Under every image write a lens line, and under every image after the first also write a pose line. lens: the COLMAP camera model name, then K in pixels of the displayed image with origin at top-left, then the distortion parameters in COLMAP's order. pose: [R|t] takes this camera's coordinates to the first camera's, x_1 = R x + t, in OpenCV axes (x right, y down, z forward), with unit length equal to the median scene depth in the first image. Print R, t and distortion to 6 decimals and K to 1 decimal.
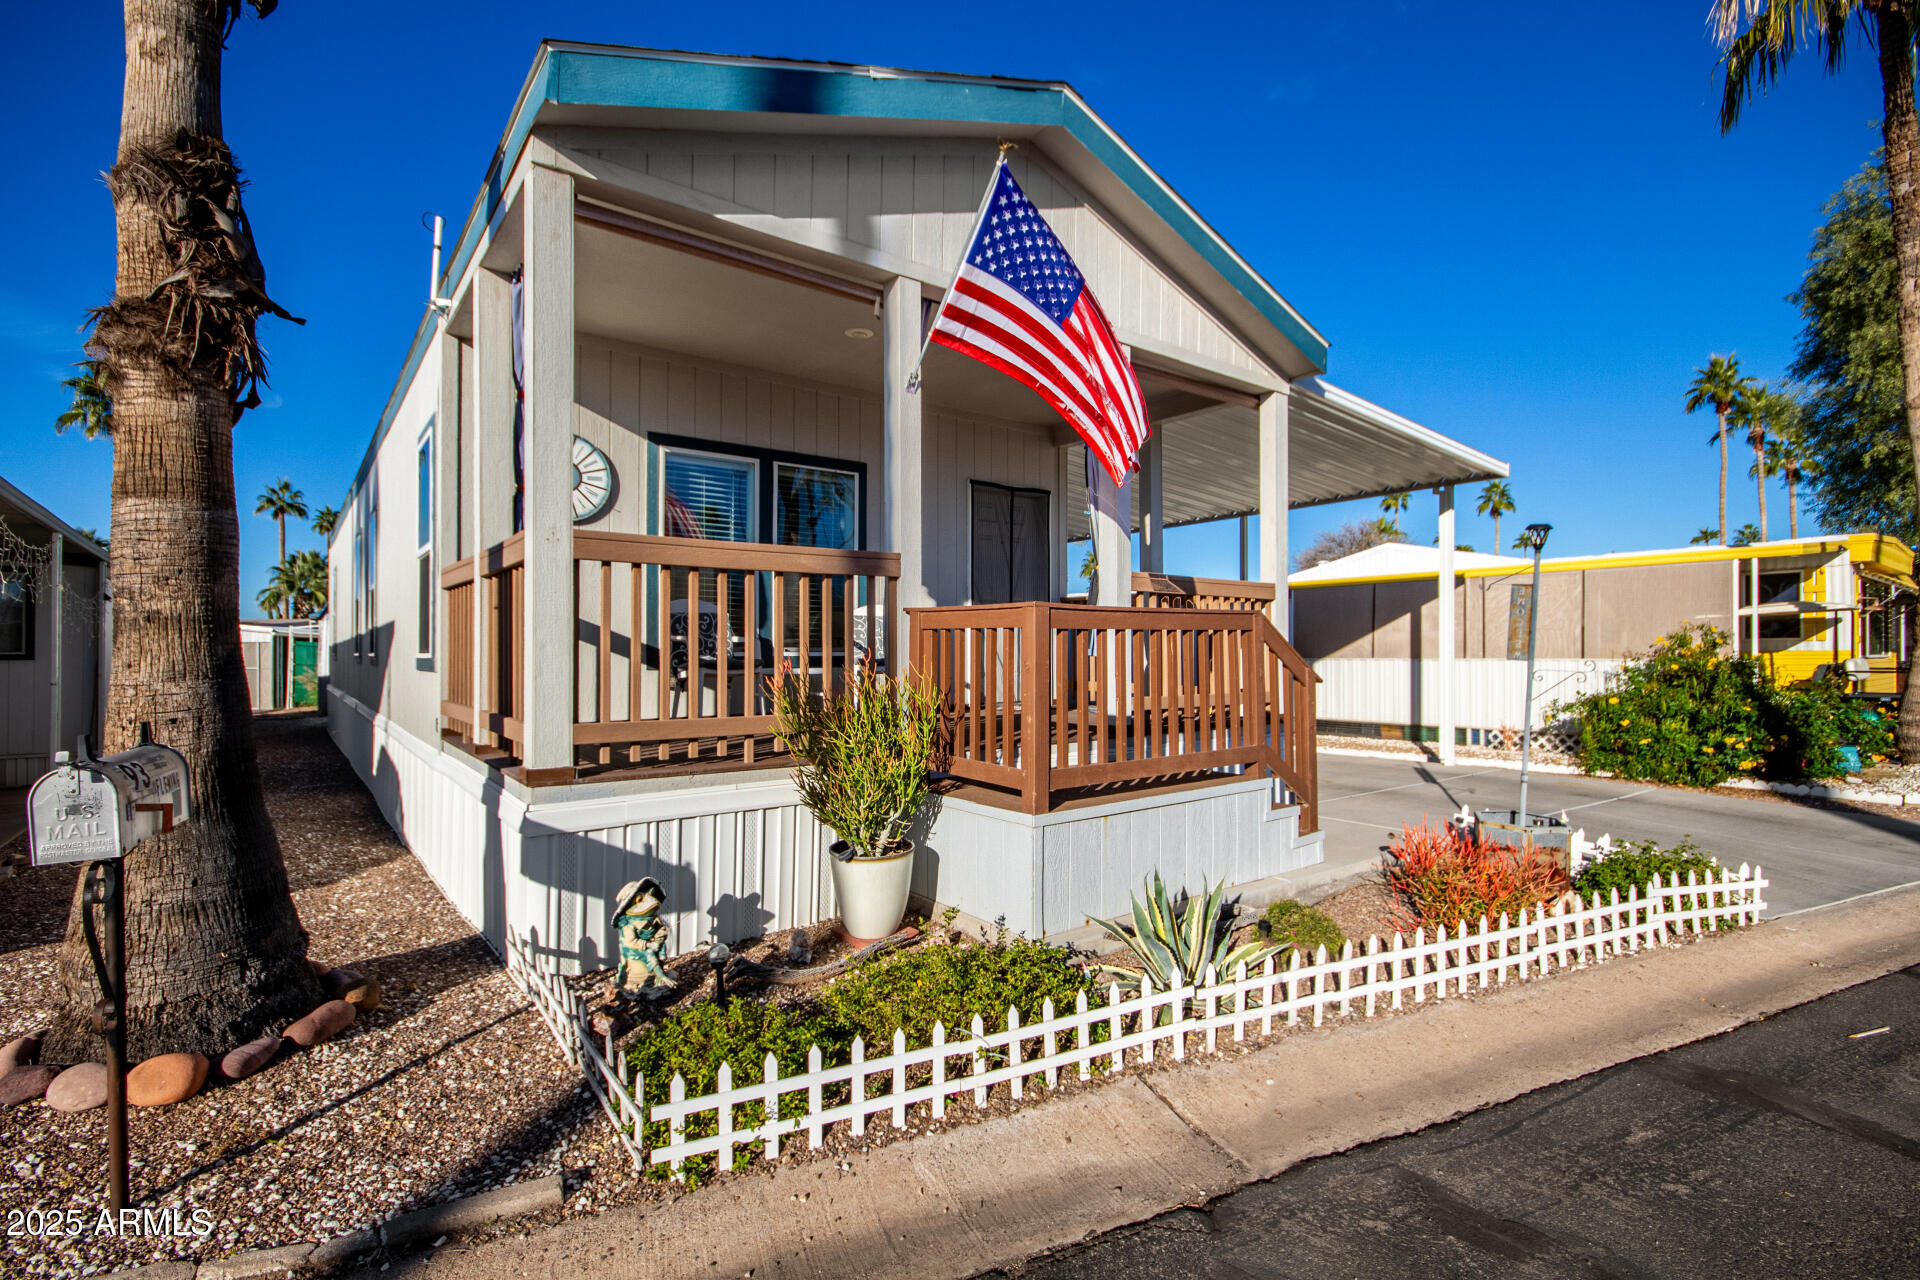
lens RADIAL K [[896.5, 0, 947.9], [0, 896.5, 656.0], [0, 0, 1]] dist [0.011795, -0.000116]
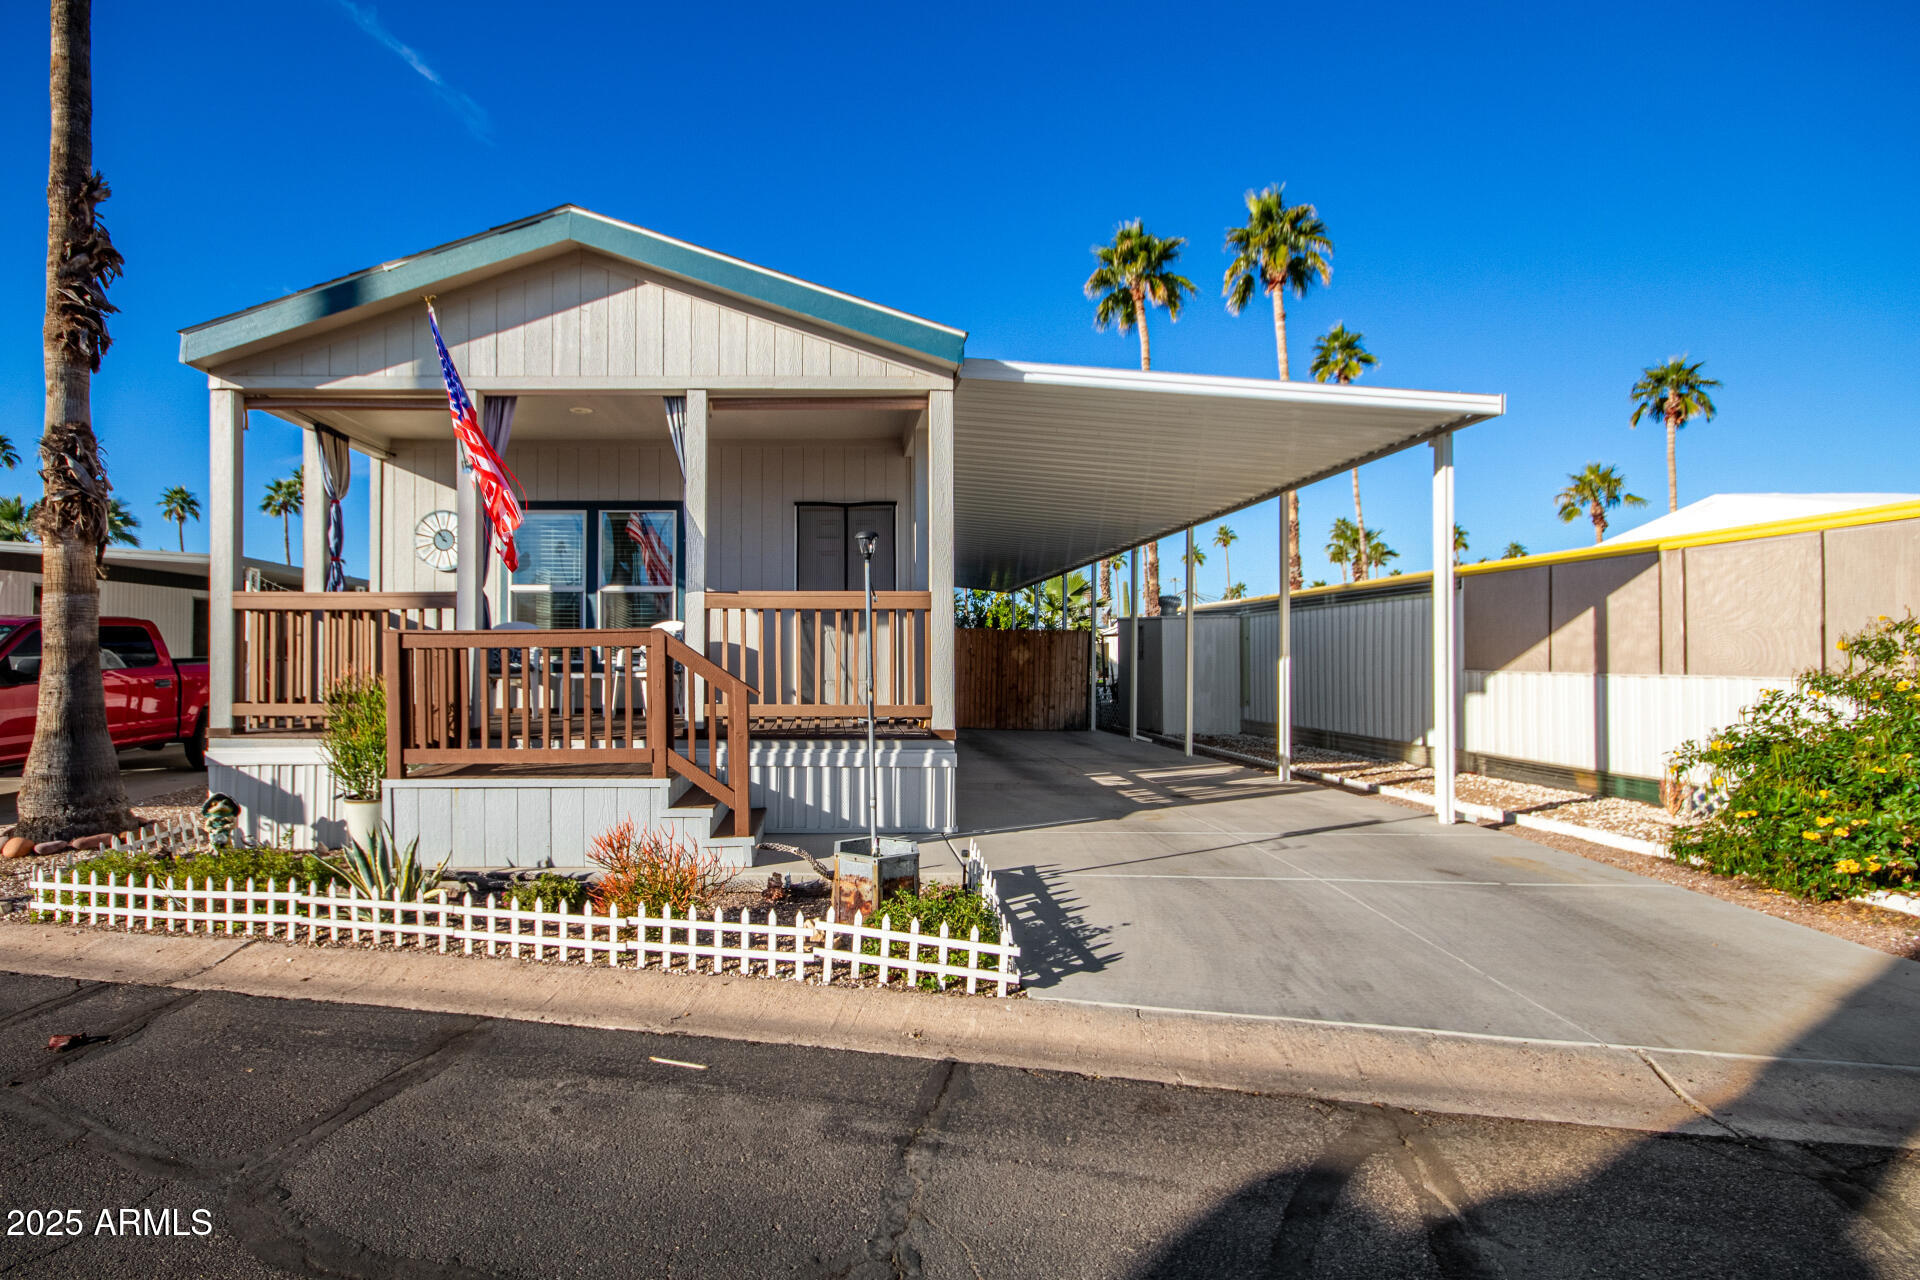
lens RADIAL K [[946.9, 0, 819.0], [0, 946.9, 650.7], [0, 0, 1]] dist [0.000316, -0.000277]
pose [[0.790062, 0.000360, -0.613026, 0.943466], [-0.005656, 0.999962, -0.006703, -0.012073], [0.613000, 0.008764, 0.790034, 0.147162]]
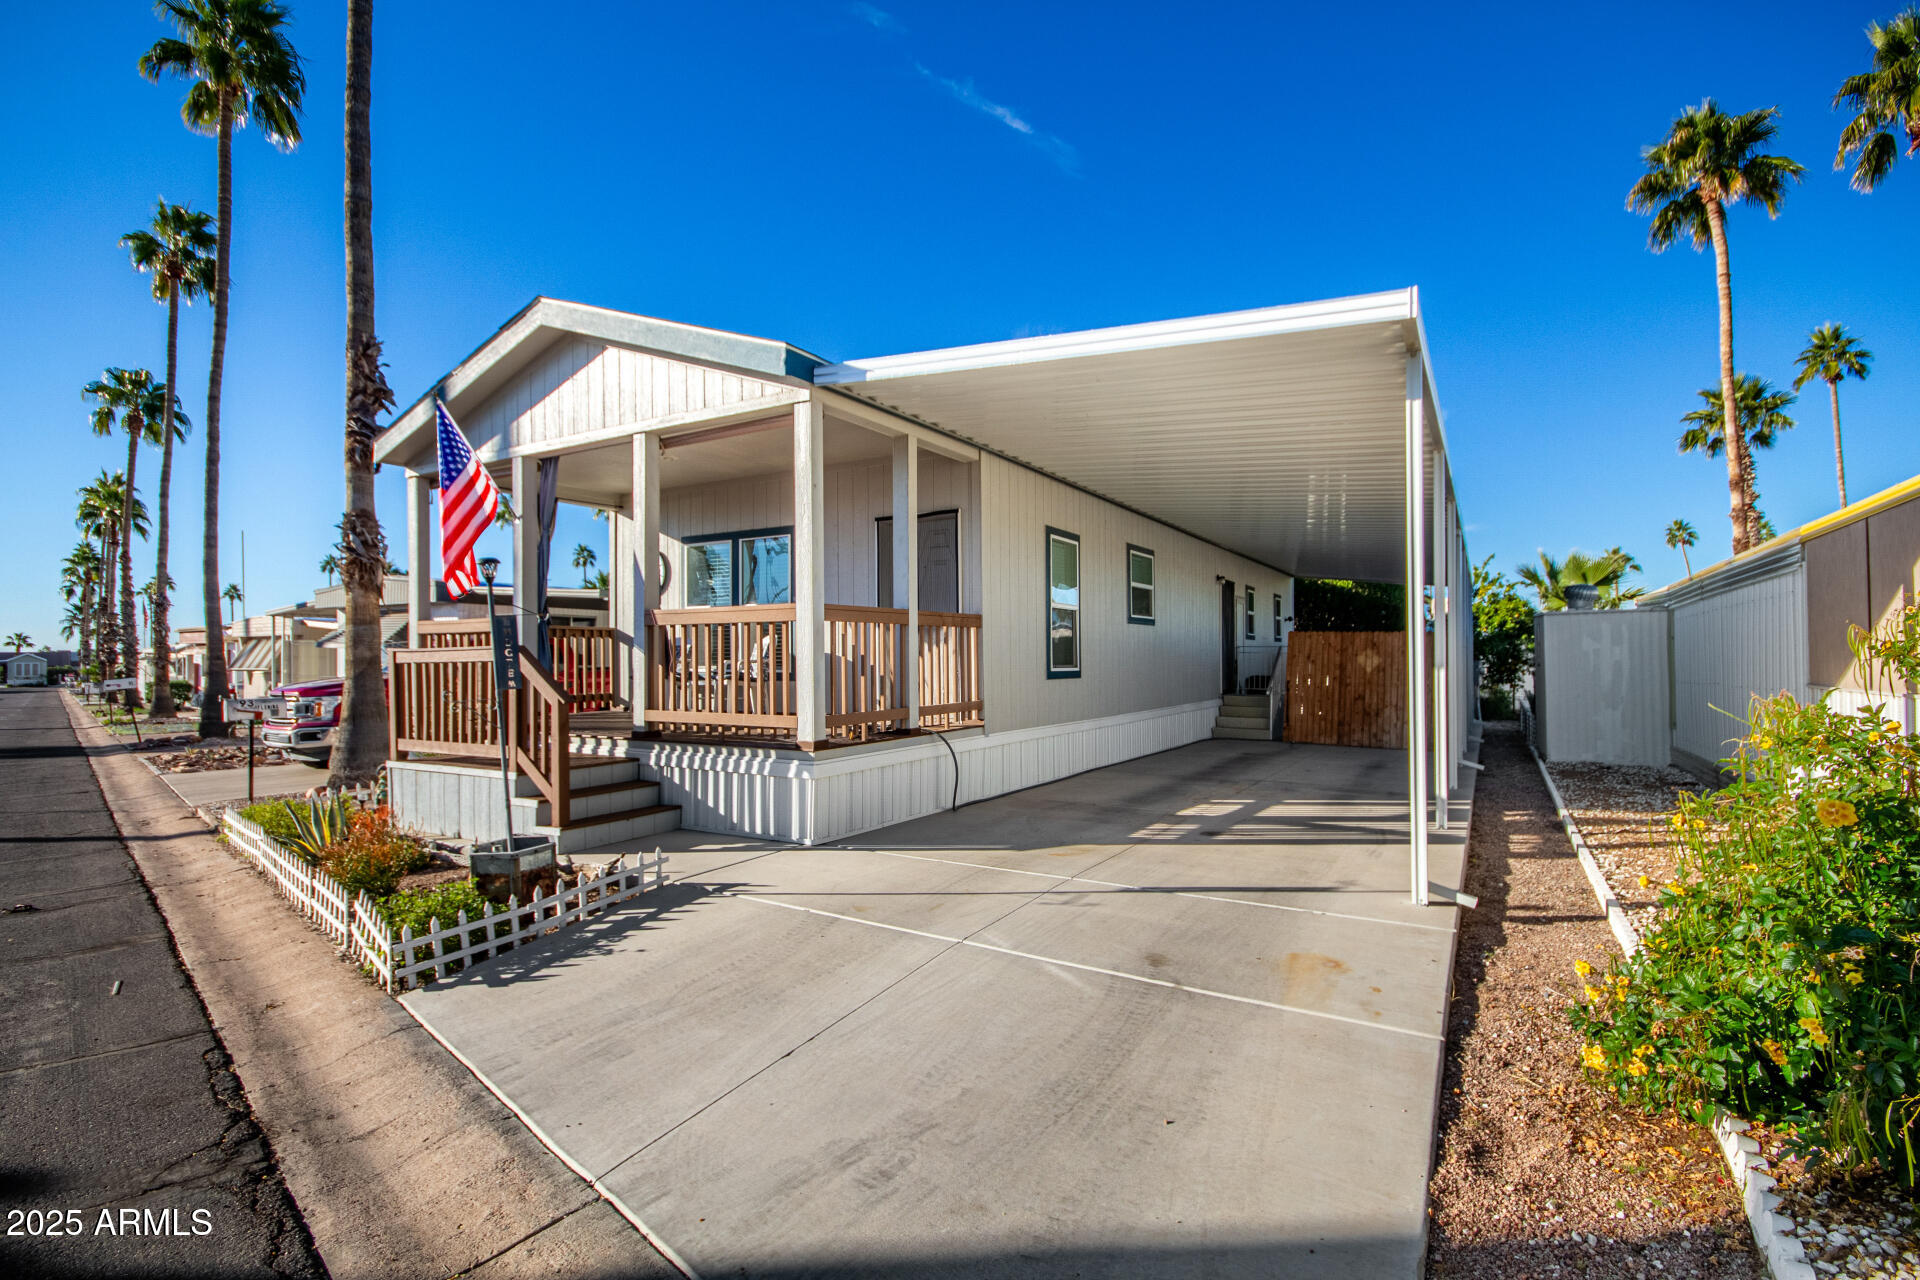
lens RADIAL K [[890.1, 0, 970.7], [0, 890.1, 663.6], [0, 0, 1]] dist [-0.002951, -0.000861]
pose [[0.382002, 0.005936, -0.924143, 1.396100], [-0.001958, 0.999982, 0.005614, -0.025087], [0.924160, -0.000335, 0.382007, 0.861564]]
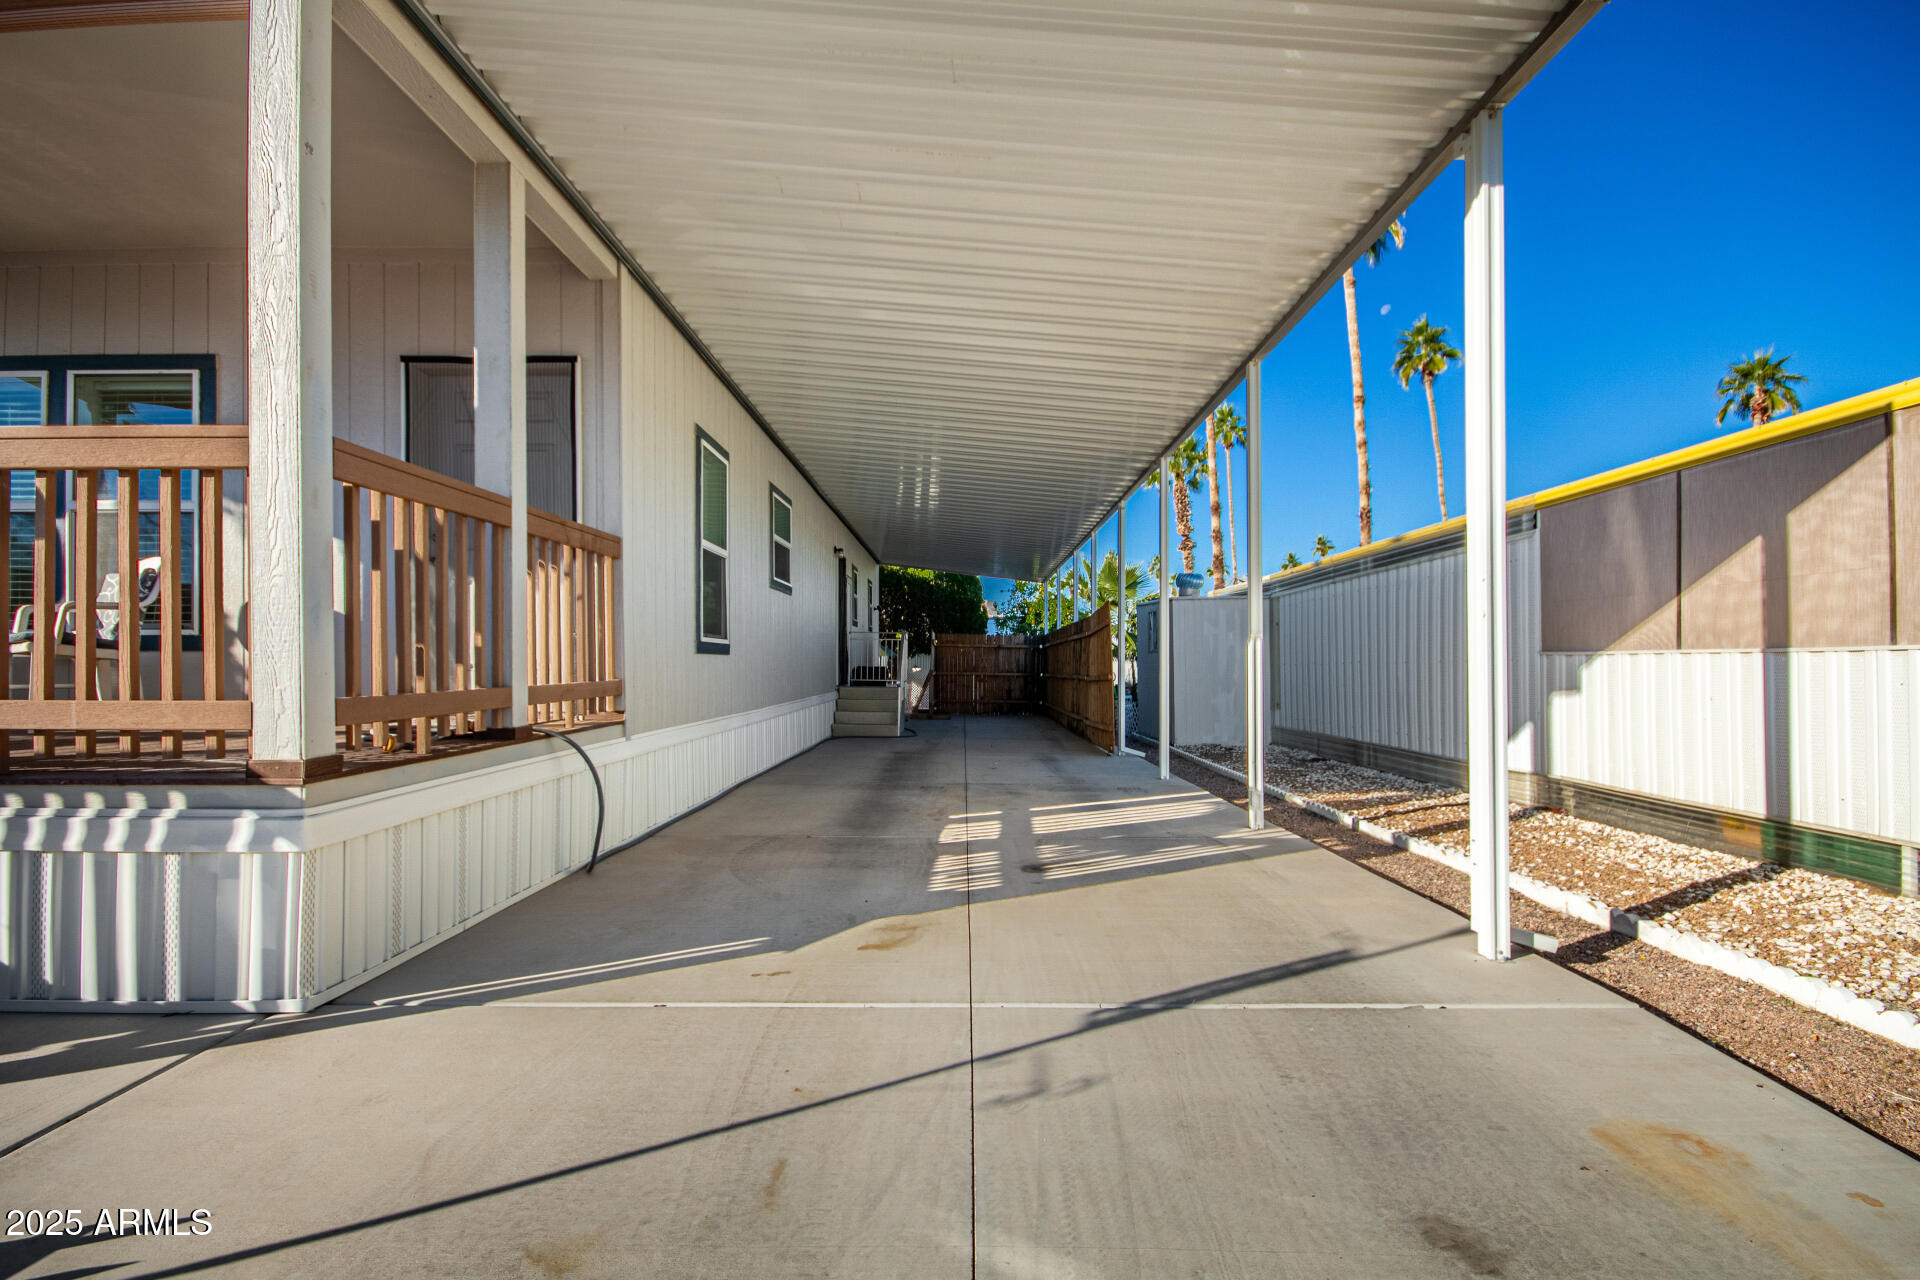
lens RADIAL K [[890.1, 0, 970.7], [0, 890.1, 663.6], [0, 0, 1]] dist [-0.002951, -0.000861]
pose [[0.802190, 0.003664, -0.597058, 0.902612], [-0.005948, 0.999981, -0.001856, 0.022023], [0.597039, 0.005040, 0.802196, 0.932282]]
